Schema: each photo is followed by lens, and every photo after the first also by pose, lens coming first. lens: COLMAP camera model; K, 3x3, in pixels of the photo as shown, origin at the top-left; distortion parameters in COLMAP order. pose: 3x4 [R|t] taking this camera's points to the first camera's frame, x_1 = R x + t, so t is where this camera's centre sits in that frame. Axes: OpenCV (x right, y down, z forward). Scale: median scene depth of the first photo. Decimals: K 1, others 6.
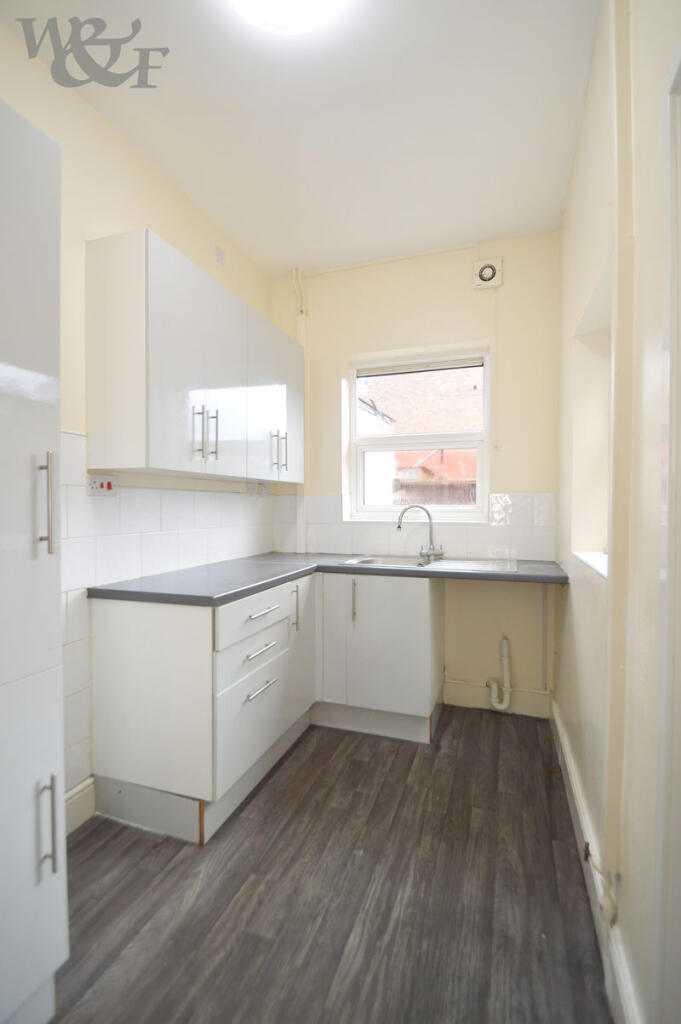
lens RADIAL K [[463.4, 0, 340.9], [0, 463.4, 511.0], [0, 0, 1]] dist [-0.001708, -0.003983]
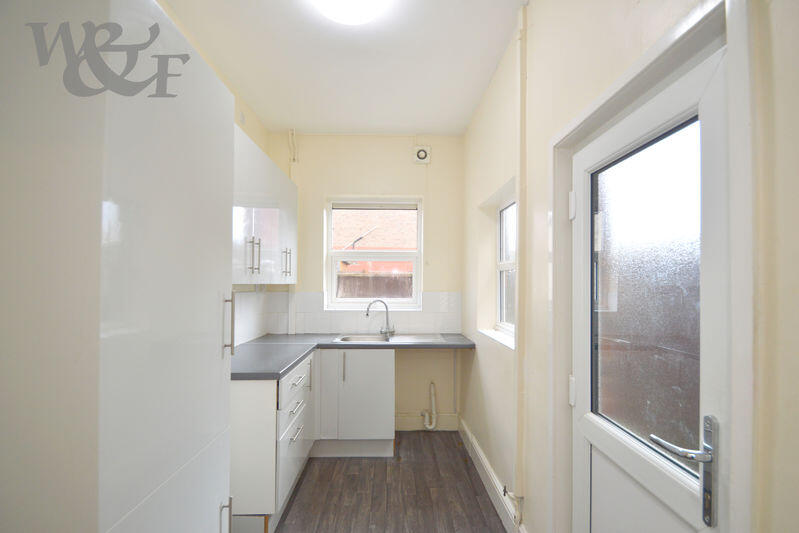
lens RADIAL K [[361.6, 0, 394.5], [0, 361.6, 280.6], [0, 0, 1]] dist [-0.001708, -0.003983]
pose [[0.940949, 0.006290, 0.338490, -0.208081], [0.002409, 0.999678, -0.025274, -0.050880], [-0.338540, 0.024597, 0.940630, -0.141655]]
